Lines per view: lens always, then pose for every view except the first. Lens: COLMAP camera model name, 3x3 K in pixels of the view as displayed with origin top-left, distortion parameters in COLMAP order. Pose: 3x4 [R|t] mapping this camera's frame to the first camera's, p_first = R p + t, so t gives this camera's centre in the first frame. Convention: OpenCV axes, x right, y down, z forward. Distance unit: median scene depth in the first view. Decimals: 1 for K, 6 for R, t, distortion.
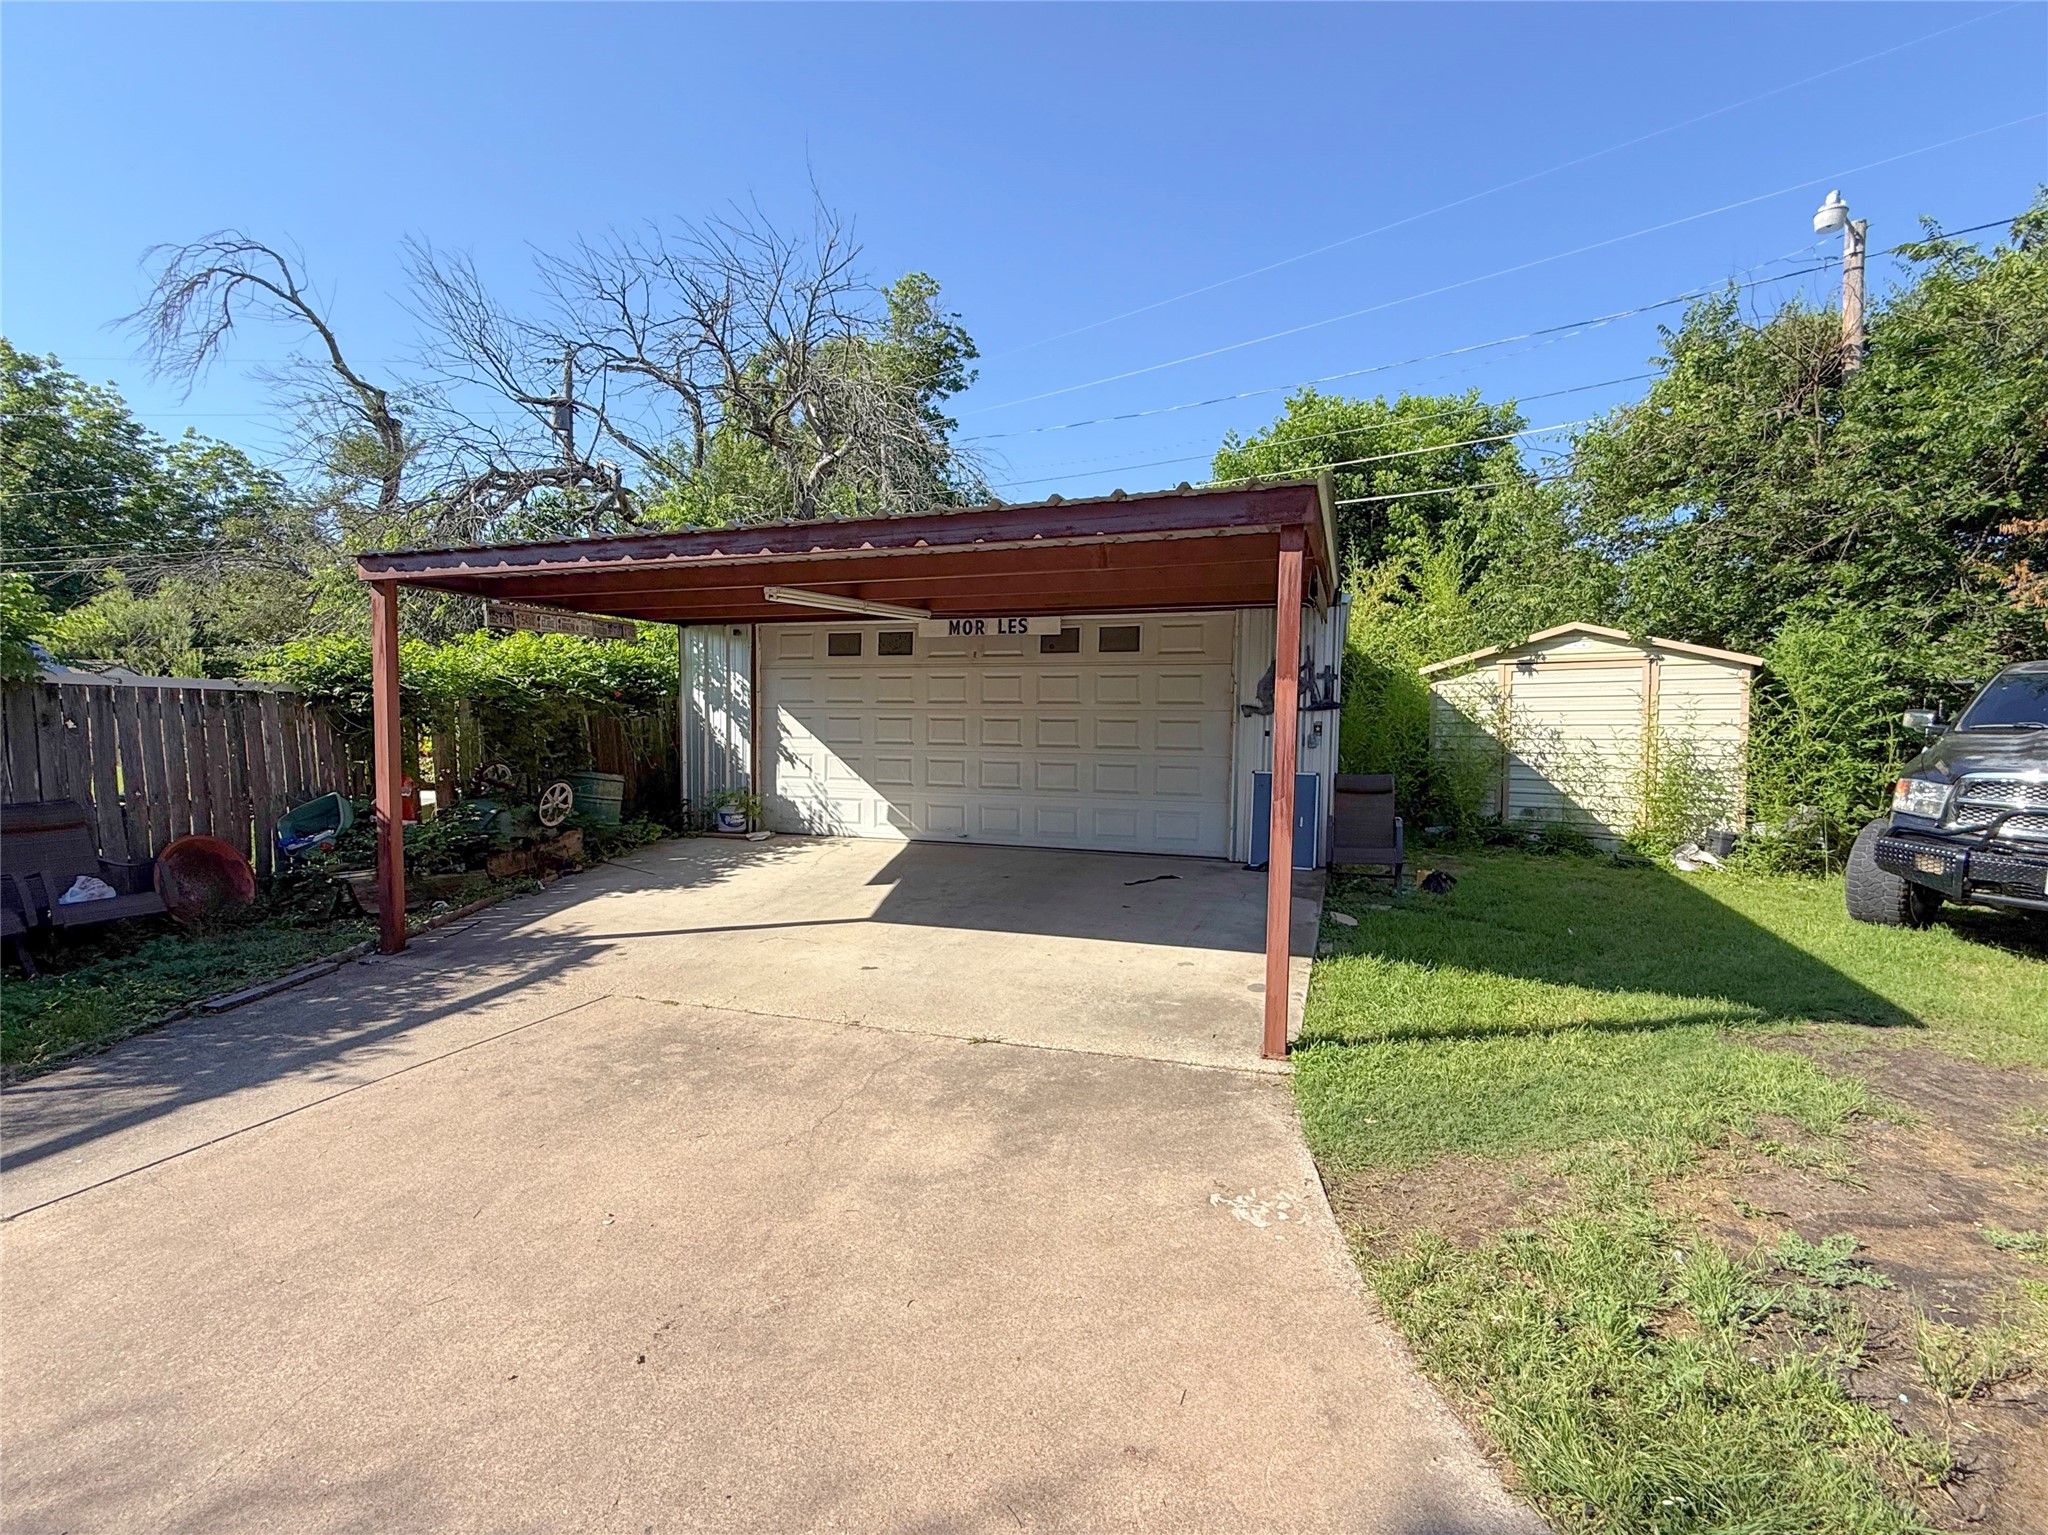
lens RADIAL K [[898.4, 0, 1028.2], [0, 898.4, 769.3], [0, 0, 1]] dist [-0.003023, -0.000729]
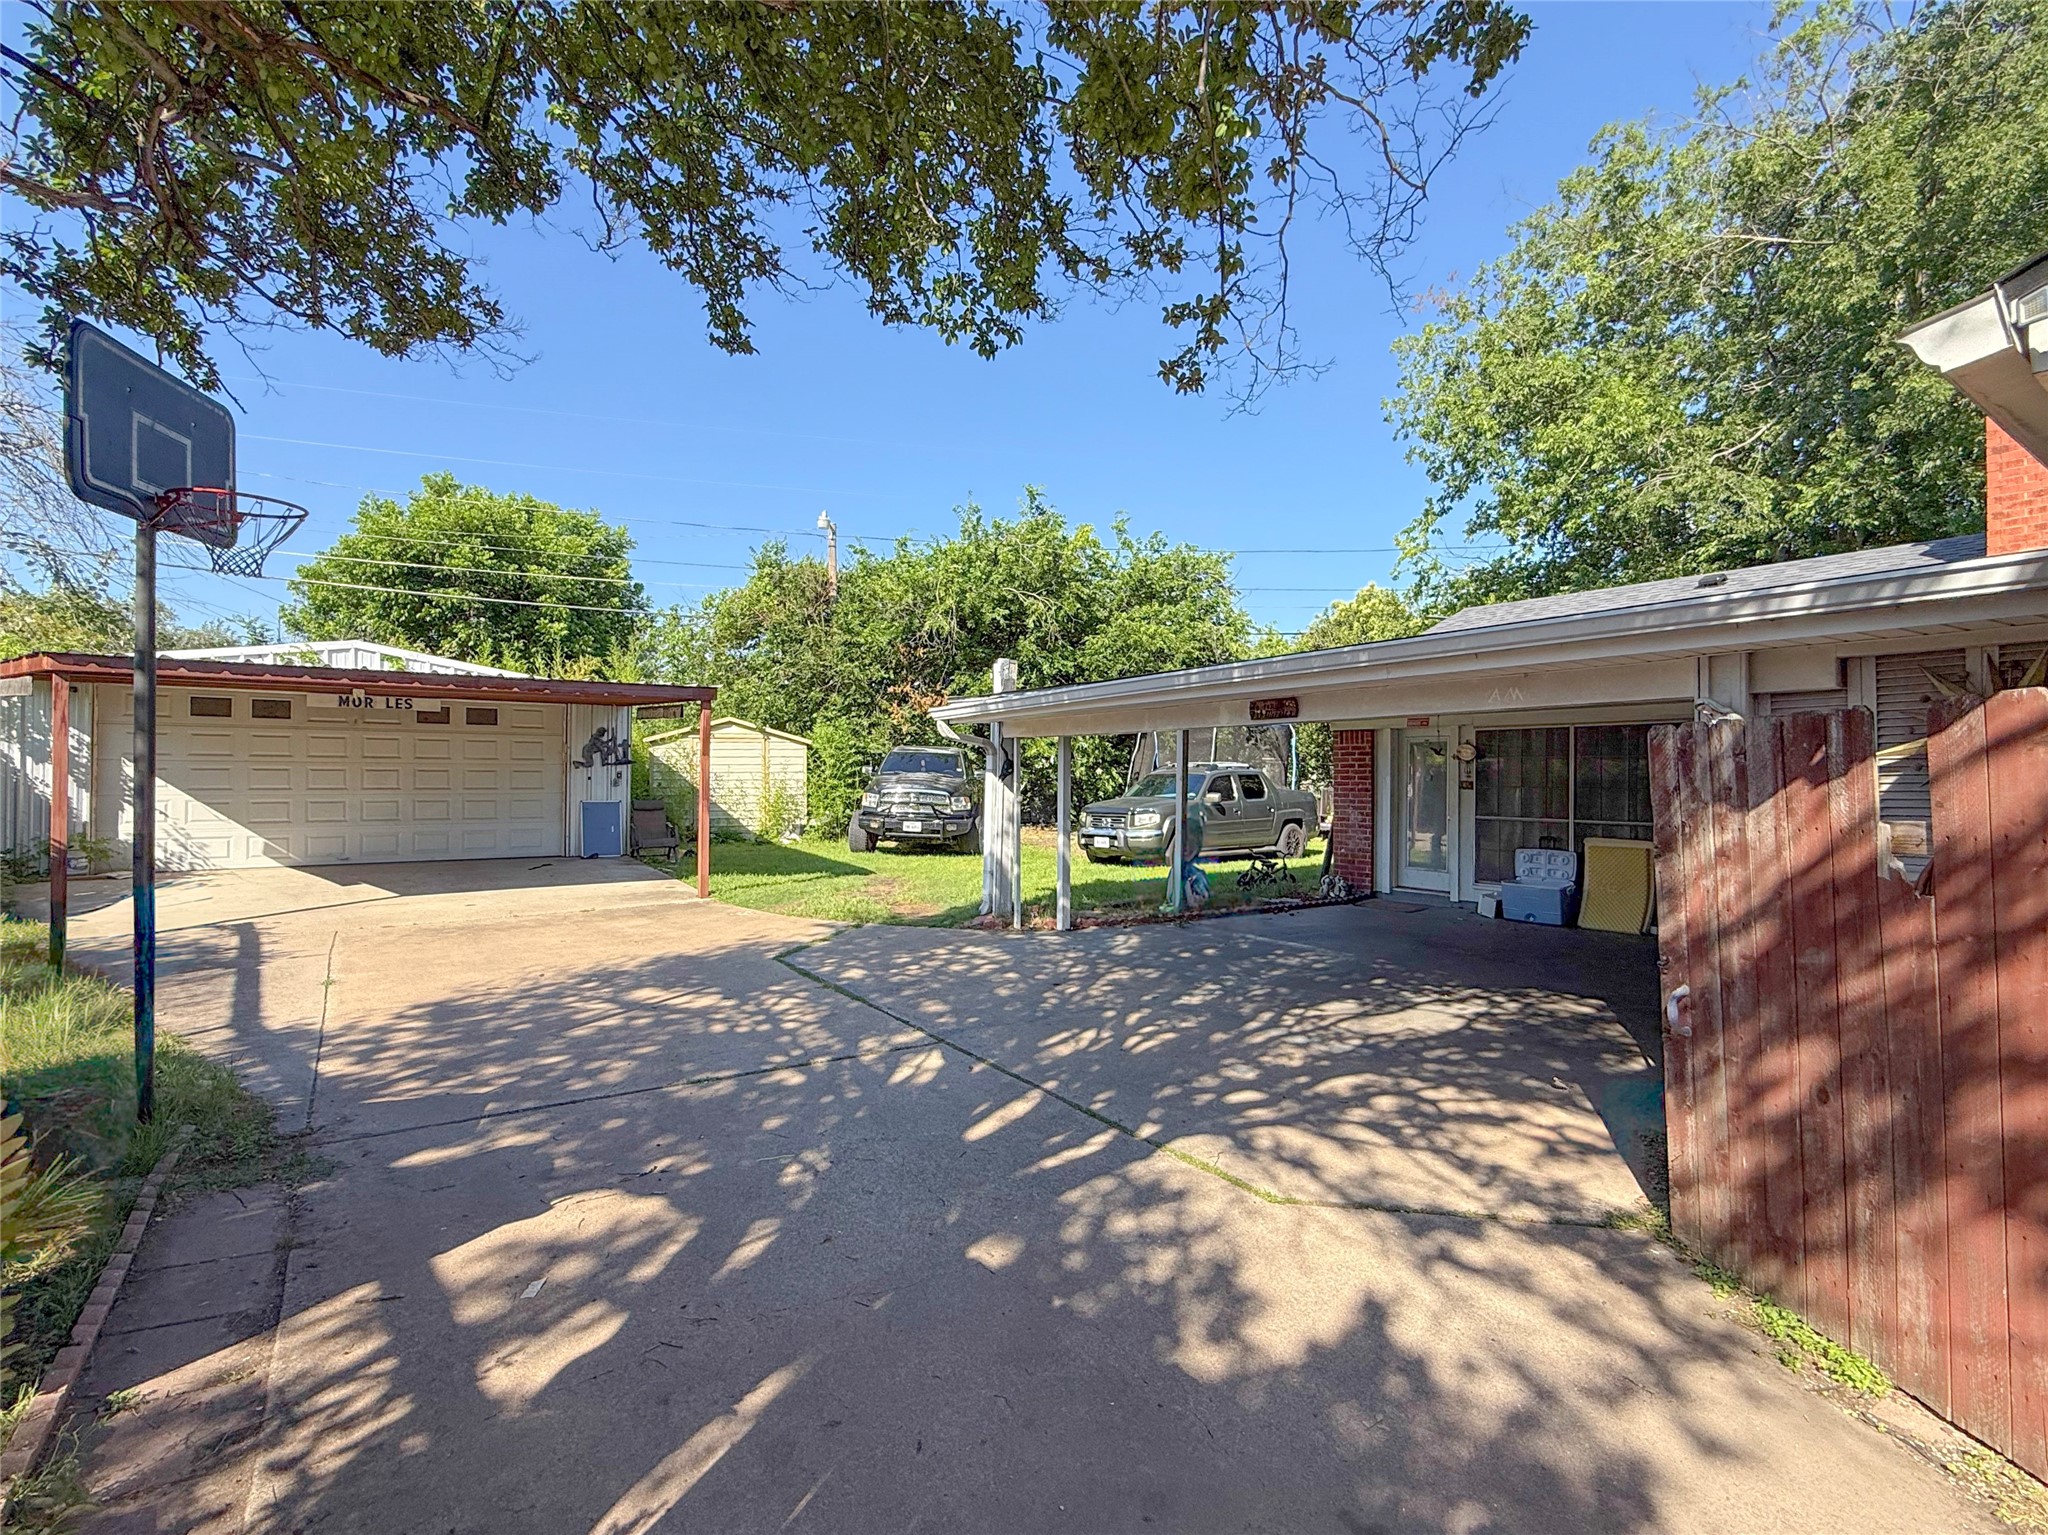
lens RADIAL K [[898.4, 0, 1028.0], [0, 898.4, 768.1], [0, 0, 1]] dist [-0.003023, -0.000729]
pose [[0.561382, -0.000276, 0.827557, -0.605640], [0.046347, 0.998441, -0.031107, 0.028415], [-0.826258, 0.055818, 0.560520, -0.566262]]
